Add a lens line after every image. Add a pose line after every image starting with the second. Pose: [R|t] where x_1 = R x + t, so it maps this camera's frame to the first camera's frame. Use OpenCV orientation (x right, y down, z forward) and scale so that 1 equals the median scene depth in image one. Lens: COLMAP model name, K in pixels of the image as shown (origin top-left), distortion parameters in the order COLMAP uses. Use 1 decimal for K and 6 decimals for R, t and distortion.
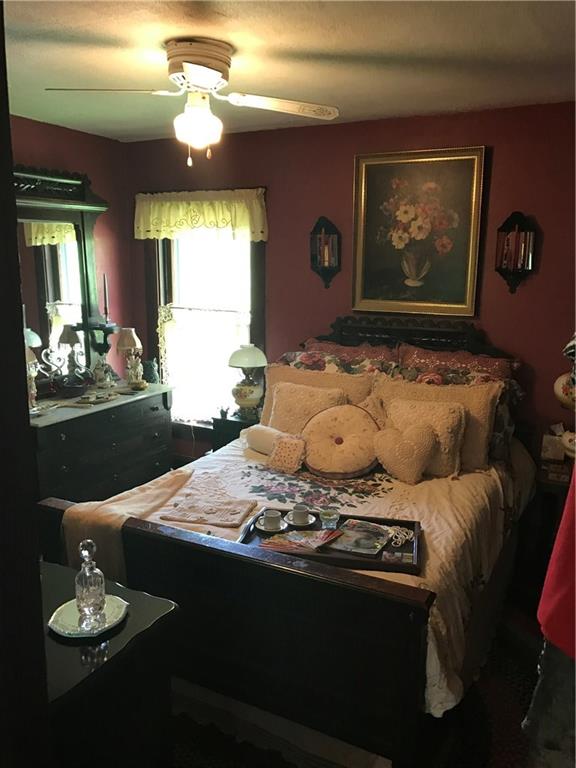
lens RADIAL K [[623.1, 0, 287.4], [0, 623.1, 388.6], [0, 0, 1]] dist [0.003613, -0.004993]
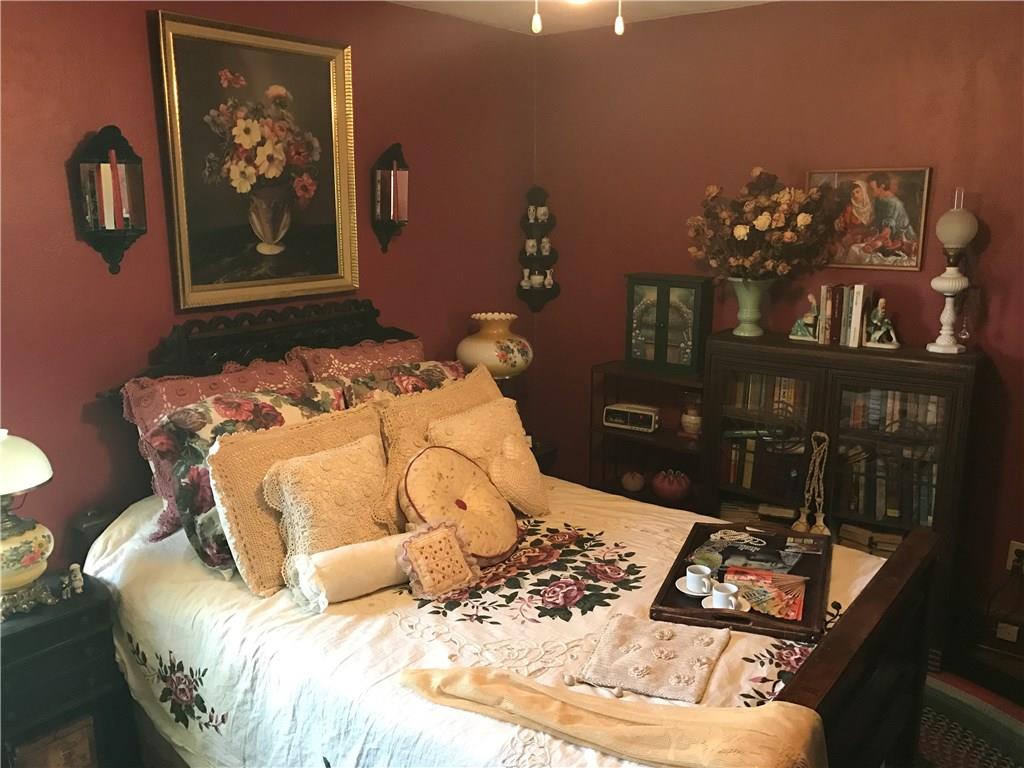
lens RADIAL K [[830.8, 0, 510.2], [0, 830.8, 374.2], [0, 0, 1]] dist [0.003613, -0.004993]
pose [[0.175473, -0.214733, 0.960780, -0.576732], [0.204923, 0.962513, 0.177694, -0.152725], [-0.962920, 0.165705, 0.212899, 0.641898]]
